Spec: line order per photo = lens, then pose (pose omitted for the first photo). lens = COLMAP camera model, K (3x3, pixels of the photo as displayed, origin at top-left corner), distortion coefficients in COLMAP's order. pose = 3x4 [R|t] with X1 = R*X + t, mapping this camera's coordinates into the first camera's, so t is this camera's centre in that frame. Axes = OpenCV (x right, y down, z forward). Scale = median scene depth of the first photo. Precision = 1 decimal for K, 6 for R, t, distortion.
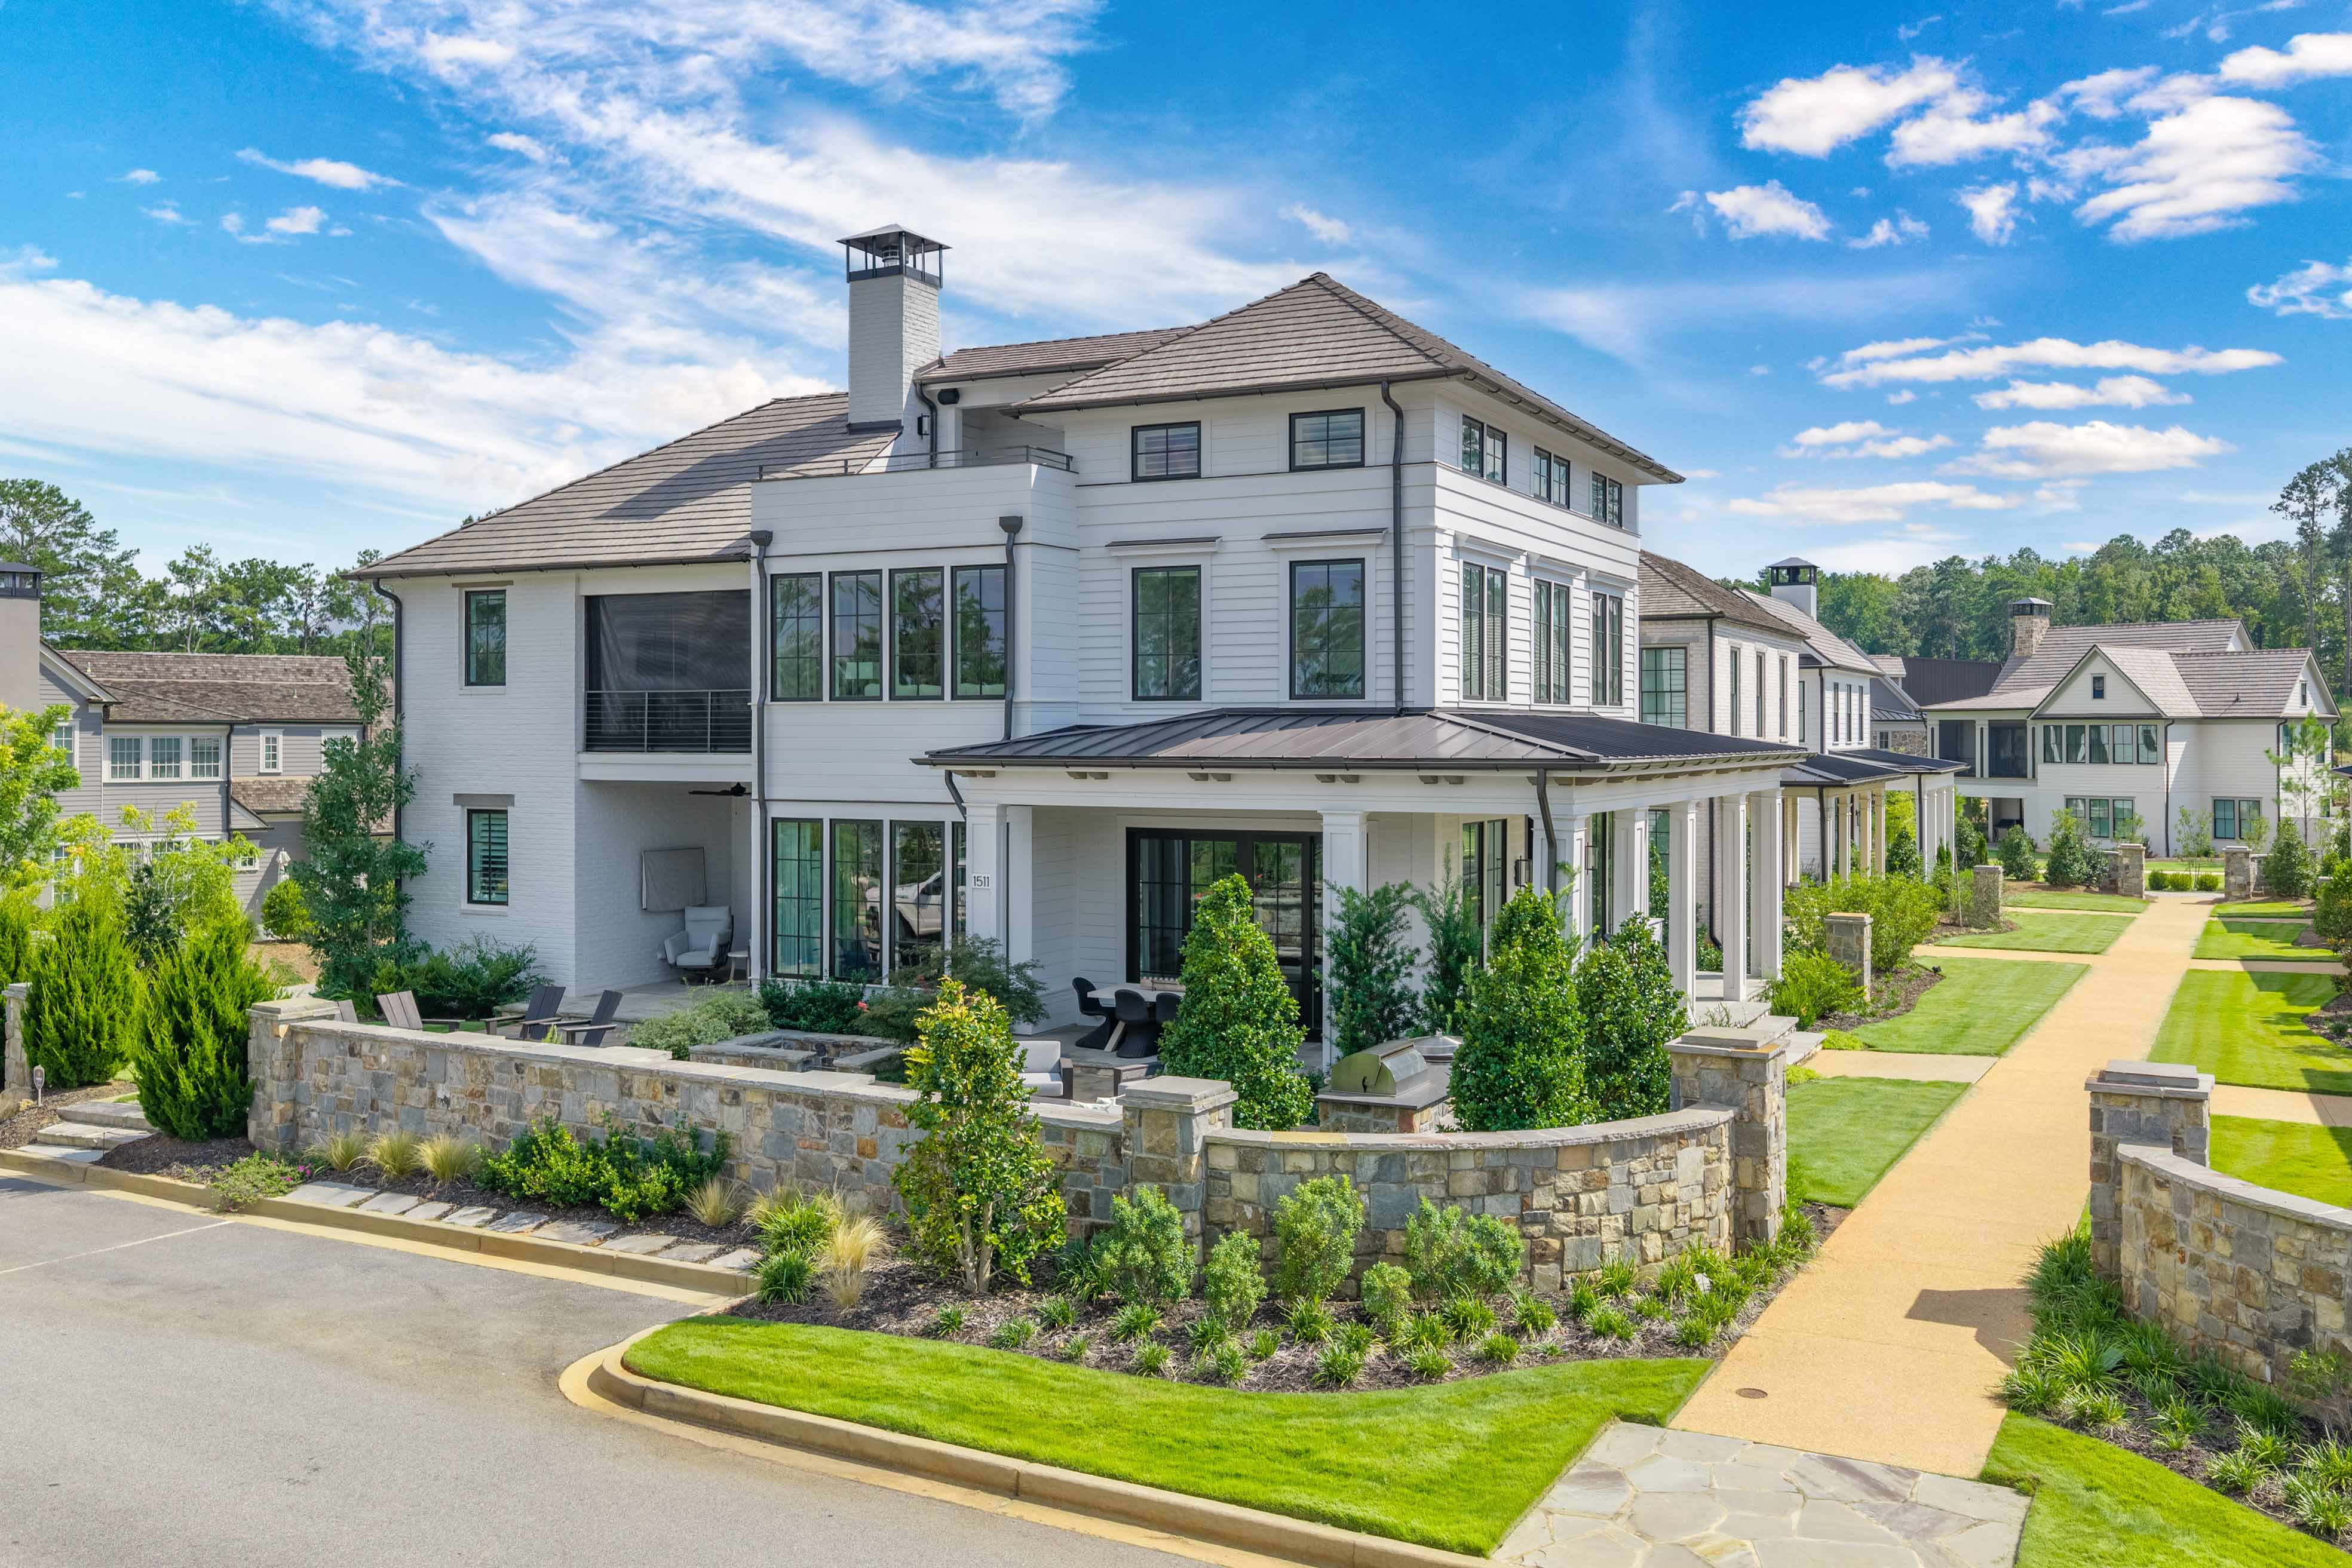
lens RADIAL K [[1986.1, 0, 1175.0], [0, 1986.1, 719.7], [0, 0, 1]] dist [-0.005590, -0.005728]
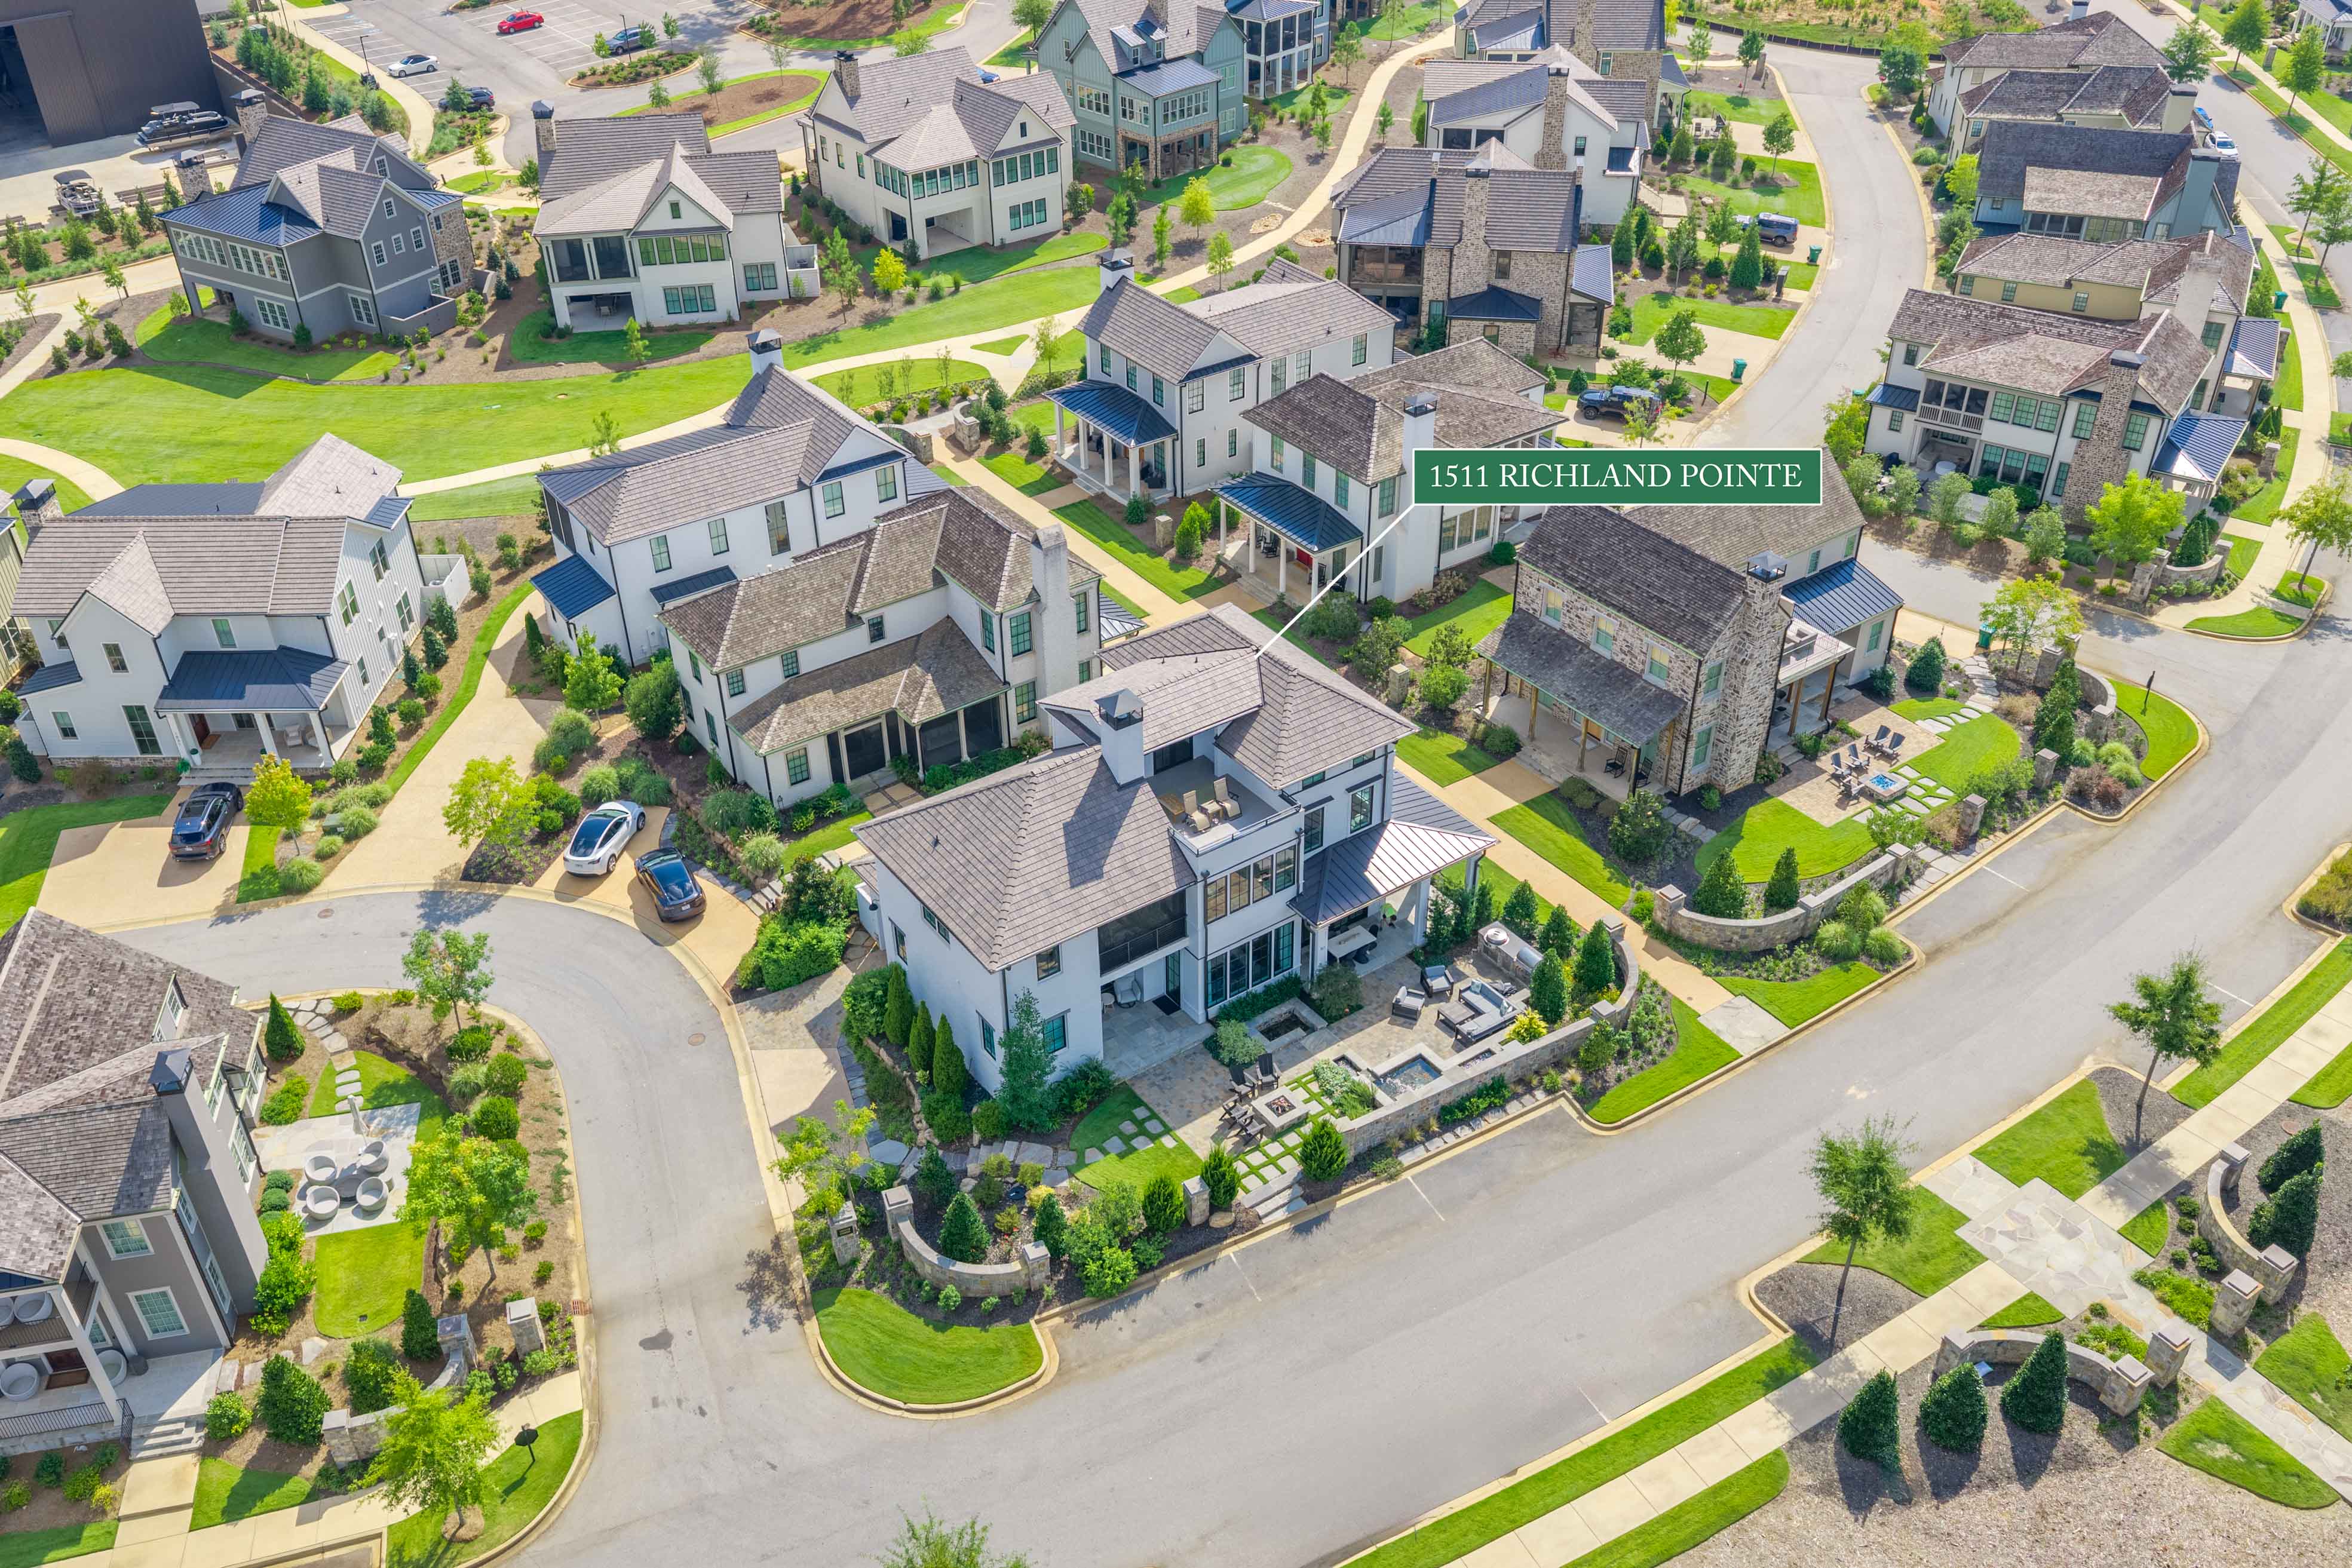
lens RADIAL K [[1927.6, 0, 1176.0], [0, 1927.6, 784.0], [0, 0, 1]] dist [0.002785, -0.011245]
pose [[0.473926, -0.508064, 0.719212, -1.117115], [0.014034, 0.821016, 0.570733, -0.917143], [-0.880453, -0.260392, 0.396231, 0.075000]]
